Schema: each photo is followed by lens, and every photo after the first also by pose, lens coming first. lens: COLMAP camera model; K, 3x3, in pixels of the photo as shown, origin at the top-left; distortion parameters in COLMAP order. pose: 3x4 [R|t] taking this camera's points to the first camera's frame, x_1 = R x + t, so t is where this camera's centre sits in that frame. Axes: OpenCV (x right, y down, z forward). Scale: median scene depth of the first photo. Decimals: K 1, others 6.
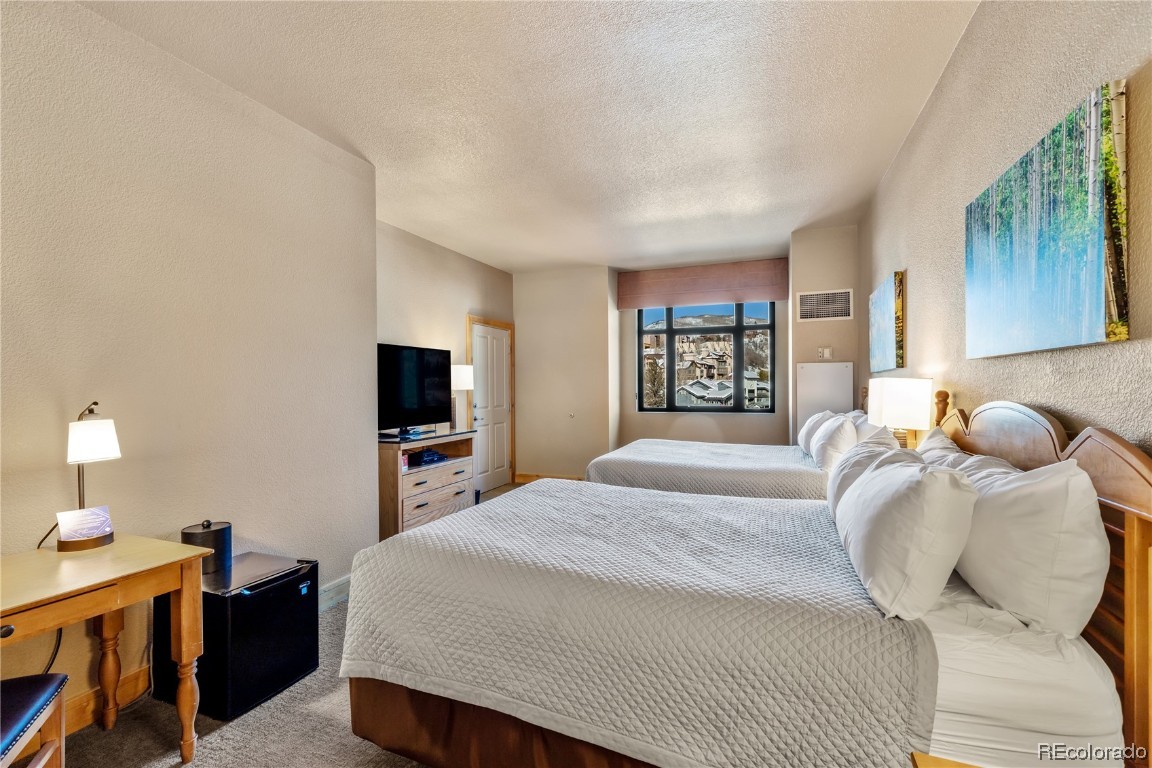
lens RADIAL K [[518.2, 0, 581.4], [0, 518.2, 387.3], [0, 0, 1]] dist [0.004141, -0.000595]
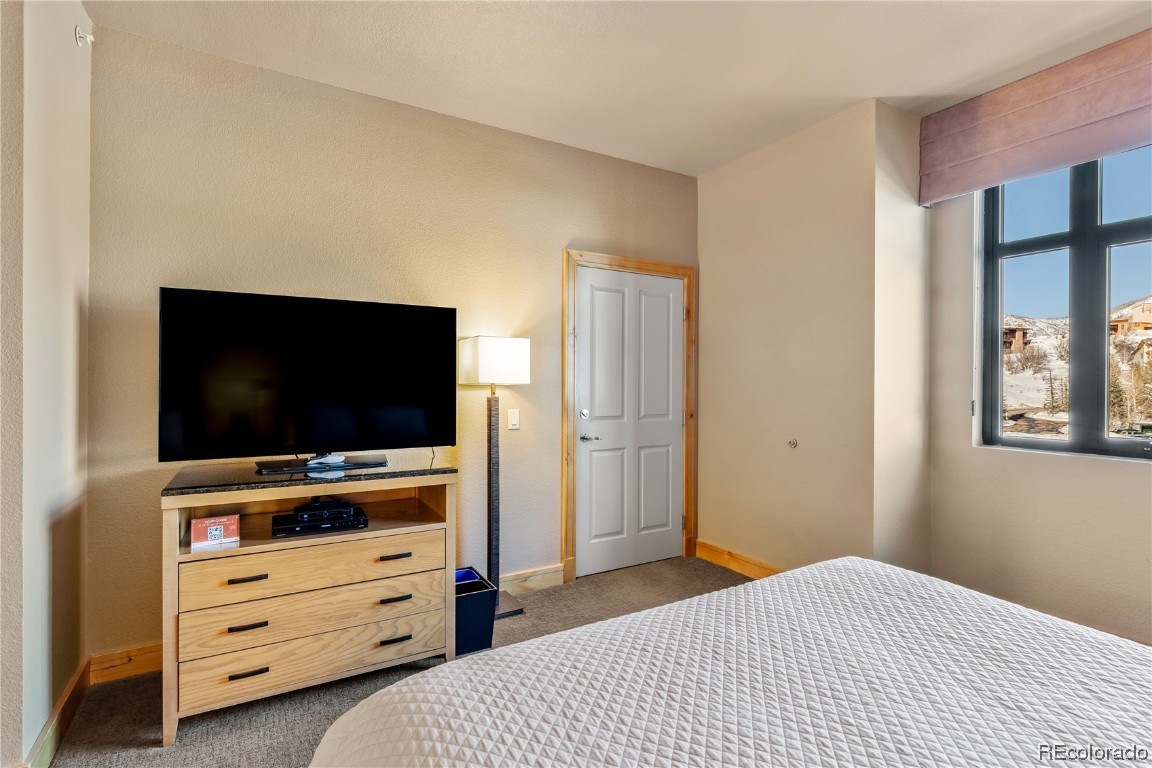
lens RADIAL K [[548.4, 0, 569.0], [0, 548.4, 384.3], [0, 0, 1]] dist [-0.003616, 0.000860]
pose [[0.775593, 0.014254, -0.631072, 0.143324], [-0.013980, 0.999888, 0.005403, 0.000817], [0.631078, 0.004632, 0.775705, 0.506488]]
